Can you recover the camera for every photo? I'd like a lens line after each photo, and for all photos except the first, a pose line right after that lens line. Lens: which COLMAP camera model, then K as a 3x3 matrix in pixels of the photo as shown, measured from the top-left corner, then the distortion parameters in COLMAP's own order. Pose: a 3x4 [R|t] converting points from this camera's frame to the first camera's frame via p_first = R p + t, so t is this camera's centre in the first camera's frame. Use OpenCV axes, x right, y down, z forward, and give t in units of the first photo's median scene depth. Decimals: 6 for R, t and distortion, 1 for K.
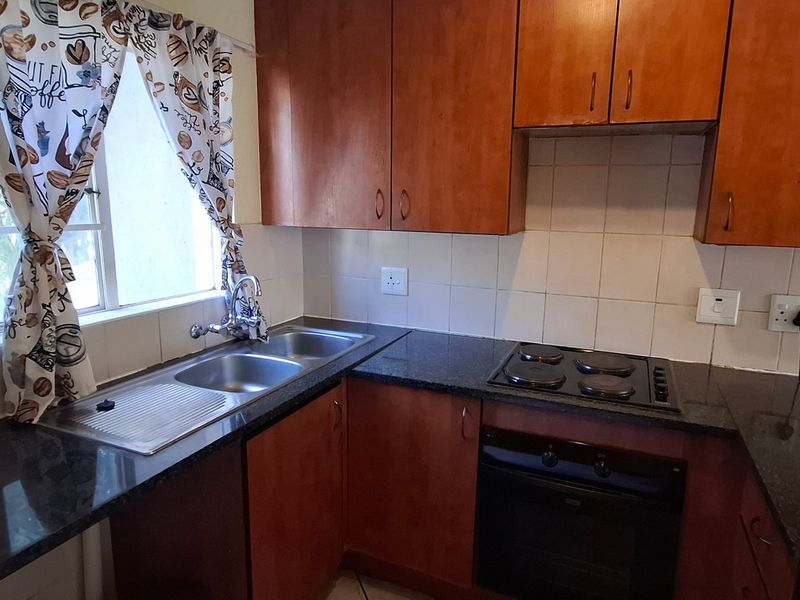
lens RADIAL K [[520.7, 0, 409.8], [0, 520.7, 294.8], [0, 0, 1]] dist [-0.007307, 0.007627]
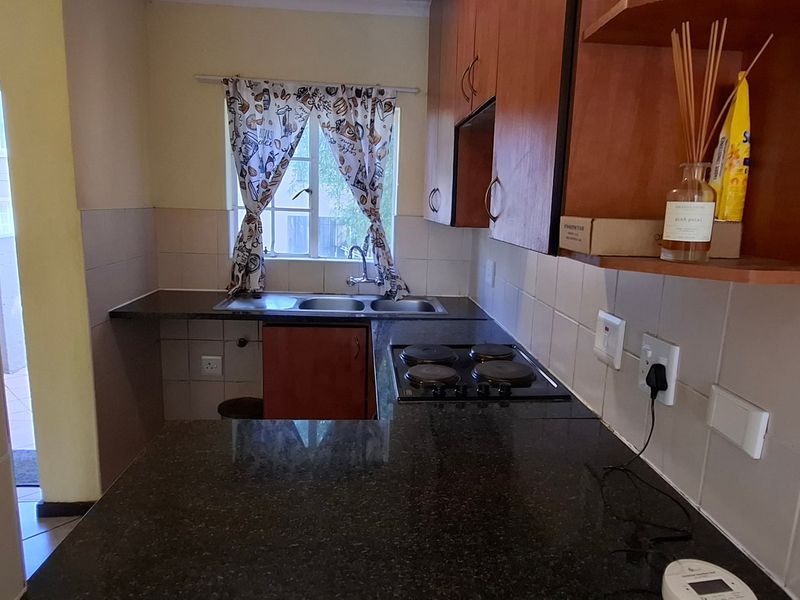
lens RADIAL K [[520.7, 0, 409.8], [0, 520.7, 294.8], [0, 0, 1]] dist [-0.007307, 0.007627]
pose [[0.467724, 0.156044, -0.869991, 1.124927], [-0.185294, 0.979731, 0.076110, -0.042260], [0.864234, 0.125606, 0.487158, 0.423653]]
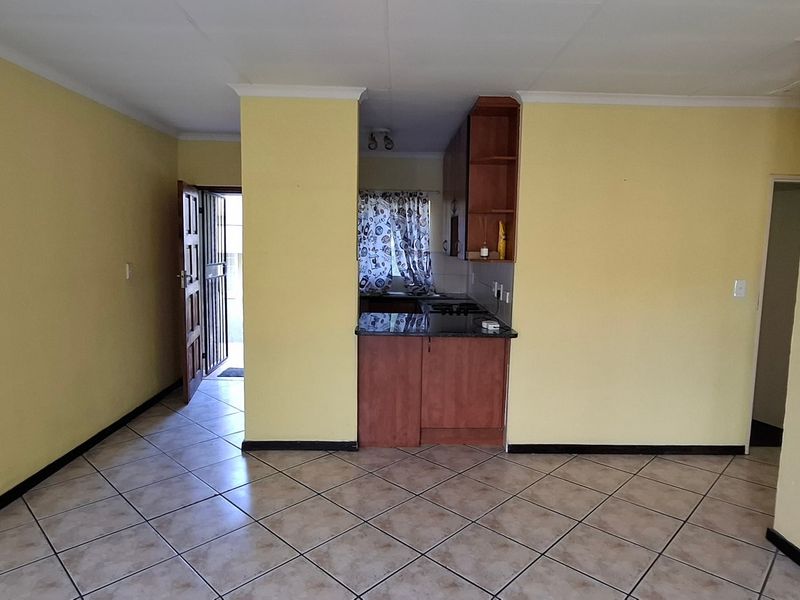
lens RADIAL K [[520.7, 0, 409.8], [0, 520.7, 294.8], [0, 0, 1]] dist [-0.007307, 0.007627]
pose [[0.410524, 0.086173, -0.907769, 2.596939], [-0.177374, 0.984055, 0.013200, 0.082533], [0.894432, 0.155595, 0.419263, -0.294074]]
